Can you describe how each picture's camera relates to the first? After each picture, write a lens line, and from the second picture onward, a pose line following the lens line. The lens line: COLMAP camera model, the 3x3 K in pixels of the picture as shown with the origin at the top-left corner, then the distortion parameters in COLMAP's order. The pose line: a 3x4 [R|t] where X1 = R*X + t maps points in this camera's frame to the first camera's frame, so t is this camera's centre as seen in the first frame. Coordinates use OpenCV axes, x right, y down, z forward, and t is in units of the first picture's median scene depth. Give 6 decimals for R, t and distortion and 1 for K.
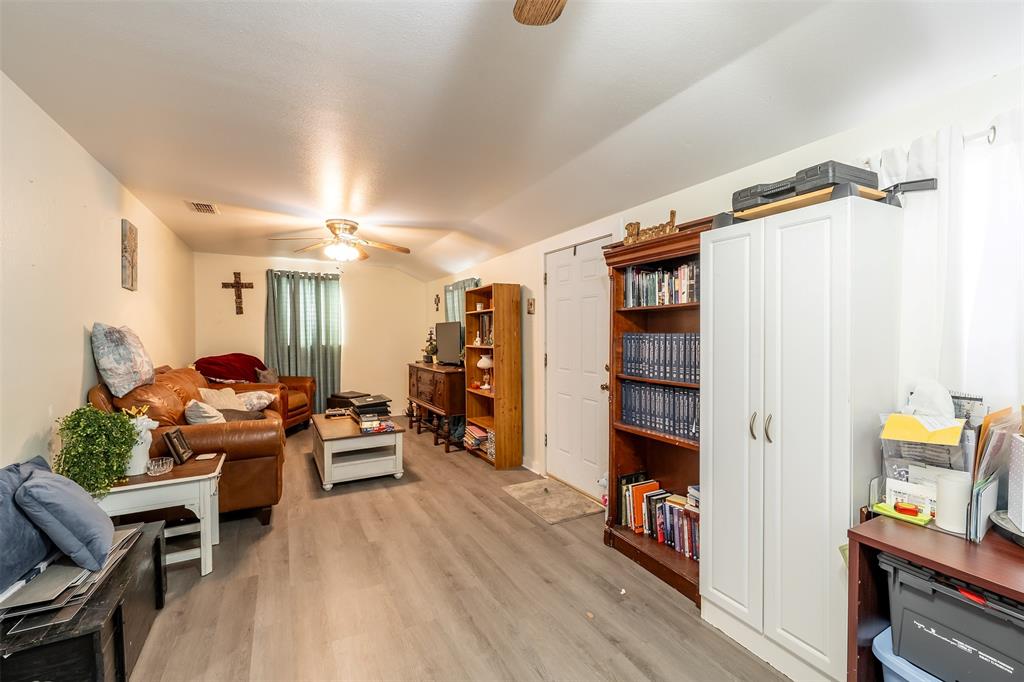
lens RADIAL K [[427.8, 0, 512.0], [0, 427.8, 341.0], [0, 0, 1]] dist [-0.000557, -0.000281]
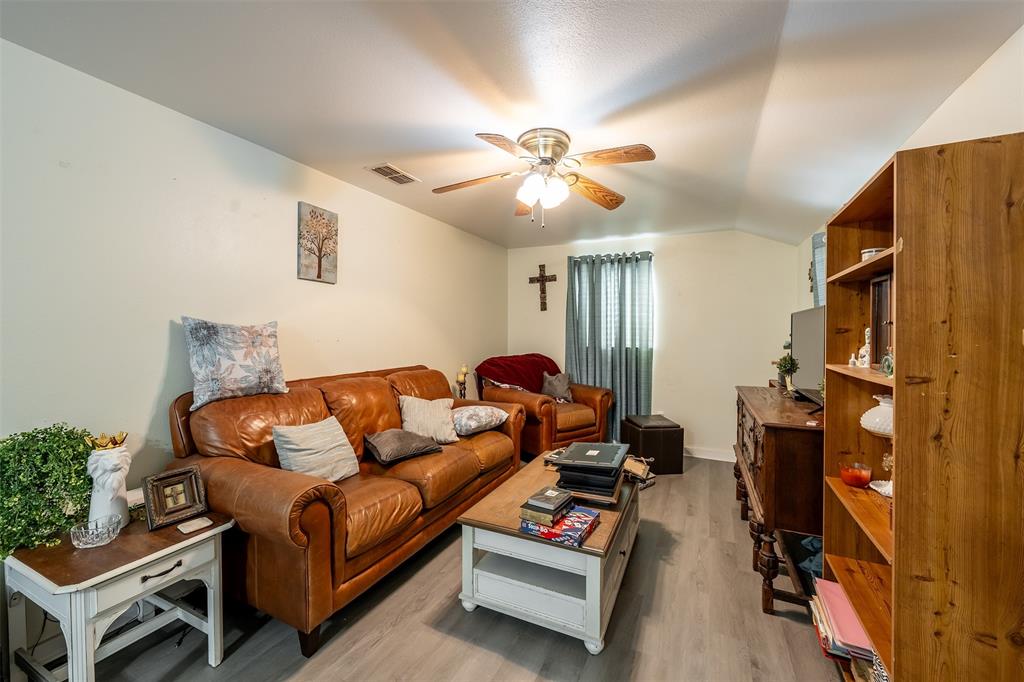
lens RADIAL K [[401.8, 0, 512.0], [0, 401.8, 341.0], [0, 0, 1]] dist [0.000891, 0.000243]
pose [[0.590968, 0.023157, -0.806362, 0.013735], [-0.021504, 0.999685, 0.012948, -0.008009], [0.806408, 0.009688, 0.591280, 0.450952]]
